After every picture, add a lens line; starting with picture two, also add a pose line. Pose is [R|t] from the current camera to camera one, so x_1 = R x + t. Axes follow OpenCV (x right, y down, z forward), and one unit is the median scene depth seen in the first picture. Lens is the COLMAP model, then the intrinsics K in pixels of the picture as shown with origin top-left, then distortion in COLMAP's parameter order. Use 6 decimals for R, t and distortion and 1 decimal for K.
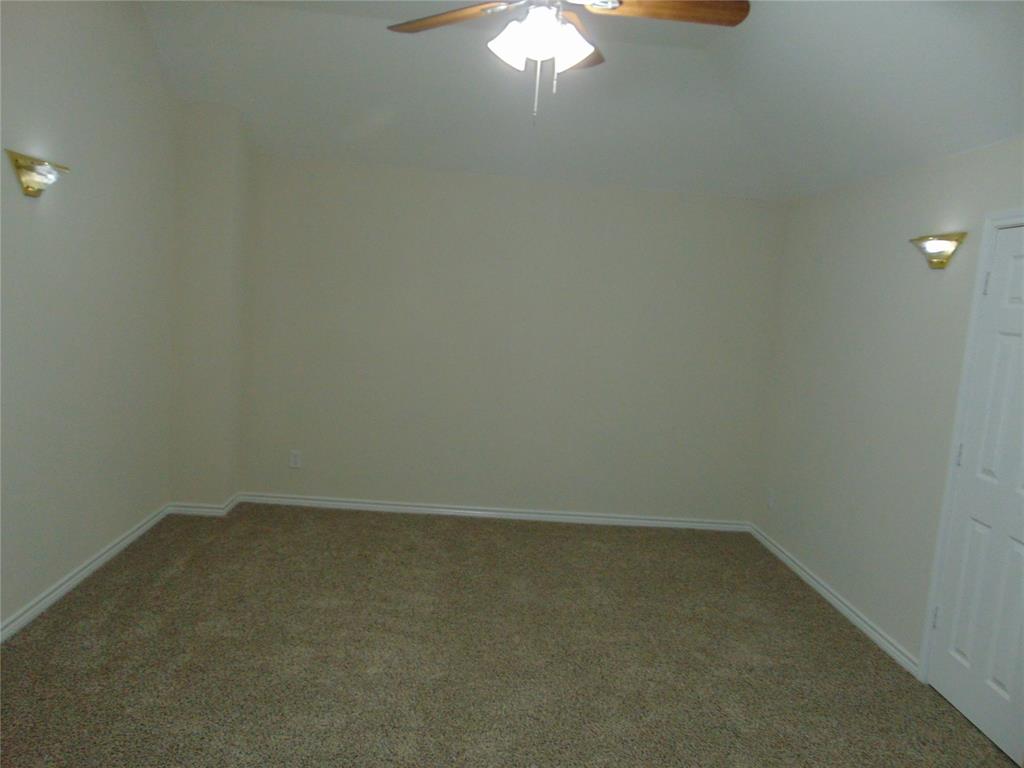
lens RADIAL K [[767.9, 0, 512.0], [0, 767.9, 384.0], [0, 0, 1]] dist [-0.036627, 0.081943]
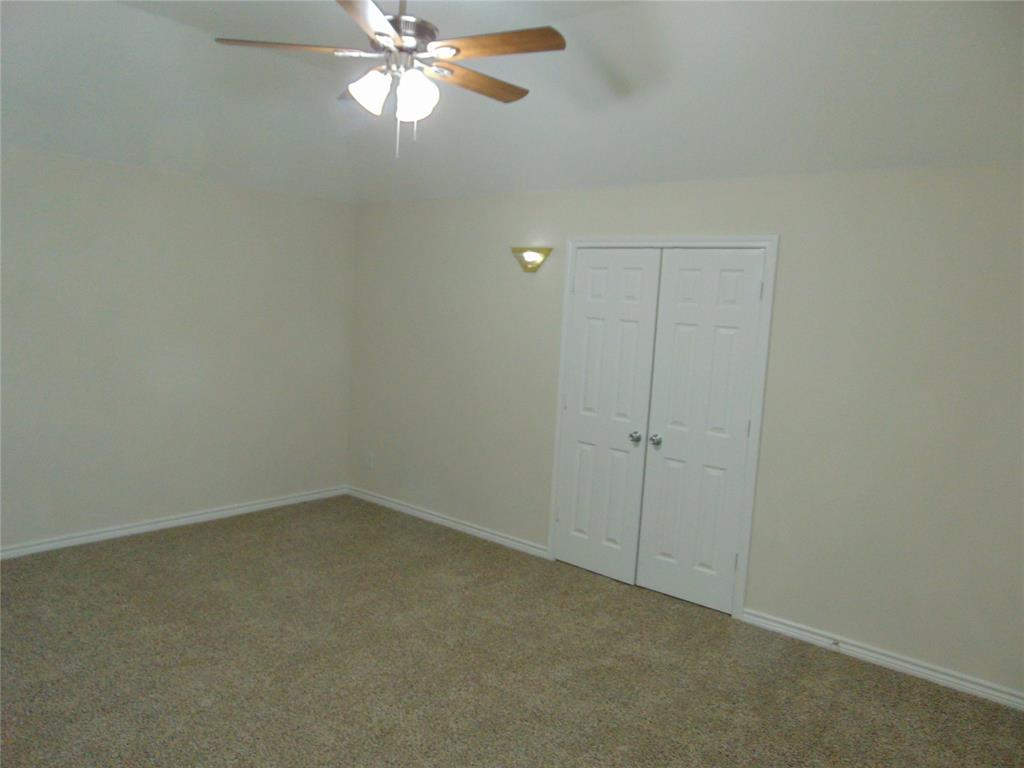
lens RADIAL K [[767.9, 0, 512.0], [0, 767.9, 384.0], [0, 0, 1]] dist [-0.036627, 0.081943]
pose [[0.687200, -0.114797, 0.717341, -0.512162], [0.082846, 0.993378, 0.079606, -0.062571], [-0.721729, 0.004724, 0.692160, 0.049360]]
